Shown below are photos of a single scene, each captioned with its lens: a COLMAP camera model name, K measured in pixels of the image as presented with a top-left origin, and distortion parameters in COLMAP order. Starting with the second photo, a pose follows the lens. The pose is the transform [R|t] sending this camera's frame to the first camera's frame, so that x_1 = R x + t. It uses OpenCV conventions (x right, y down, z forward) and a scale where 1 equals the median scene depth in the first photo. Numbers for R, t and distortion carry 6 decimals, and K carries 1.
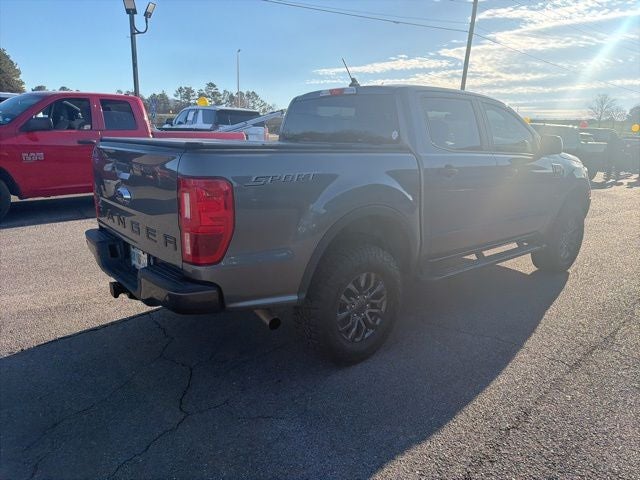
lens RADIAL K [[447.7, 0, 322.8], [0, 447.7, 244.4], [0, 0, 1]] dist [0.032039, -0.039971]
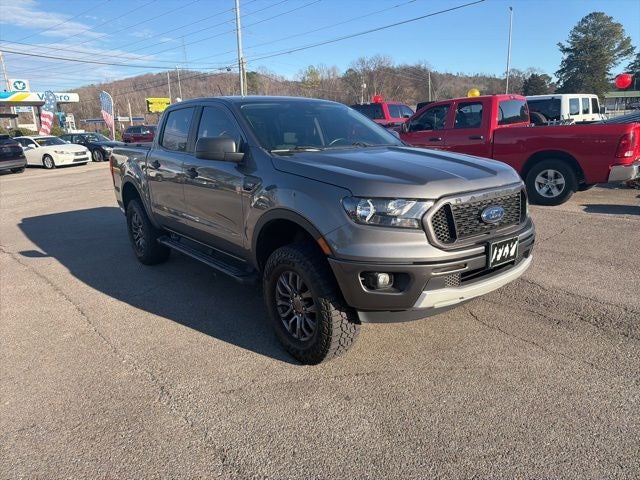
lens RADIAL K [[447.7, 0, 319.2], [0, 447.7, 239.9], [0, 0, 1]] dist [0.032039, -0.039971]
pose [[-0.024380, 0.216910, -0.975887, 0.924053], [-0.209607, 0.953370, 0.217141, -0.209764], [0.977482, 0.209846, 0.022222, 0.874351]]
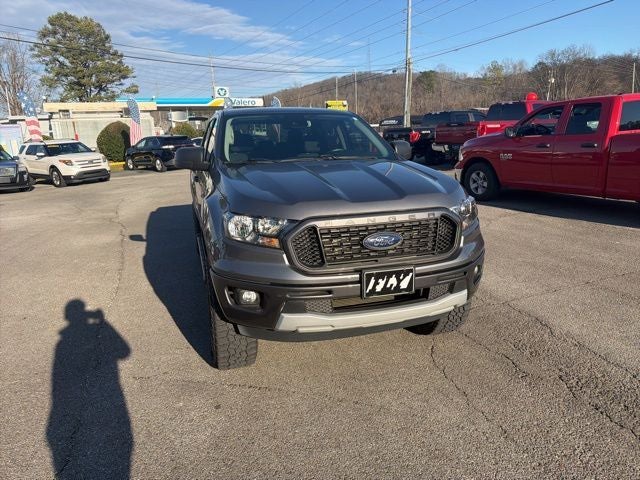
lens RADIAL K [[447.7, 0, 321.3], [0, 447.7, 239.4], [0, 0, 1]] dist [0.032039, -0.039971]
pose [[-0.385412, 0.198114, -0.901226, 0.816002], [-0.201832, 0.934930, 0.291838, -0.340467], [0.900400, 0.294375, -0.320348, 1.335411]]
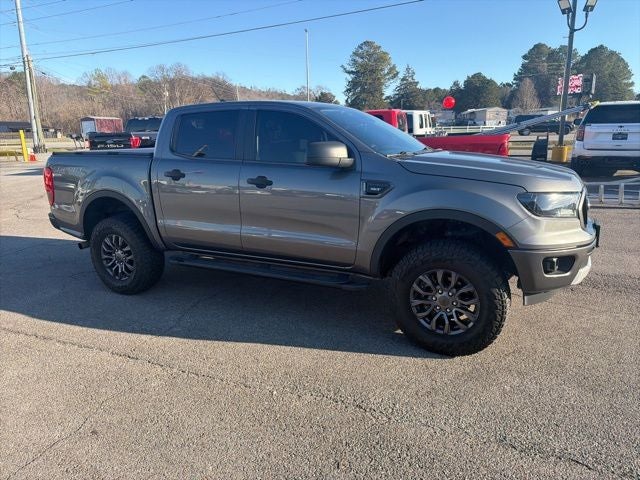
lens RADIAL K [[447.7, 0, 317.9], [0, 447.7, 239.3], [0, 0, 1]] dist [0.032039, -0.039971]
pose [[0.392051, 0.177832, -0.902592, 0.801033], [-0.189765, 0.975670, 0.109804, -0.060477], [0.900158, 0.128232, 0.416259, 0.230650]]
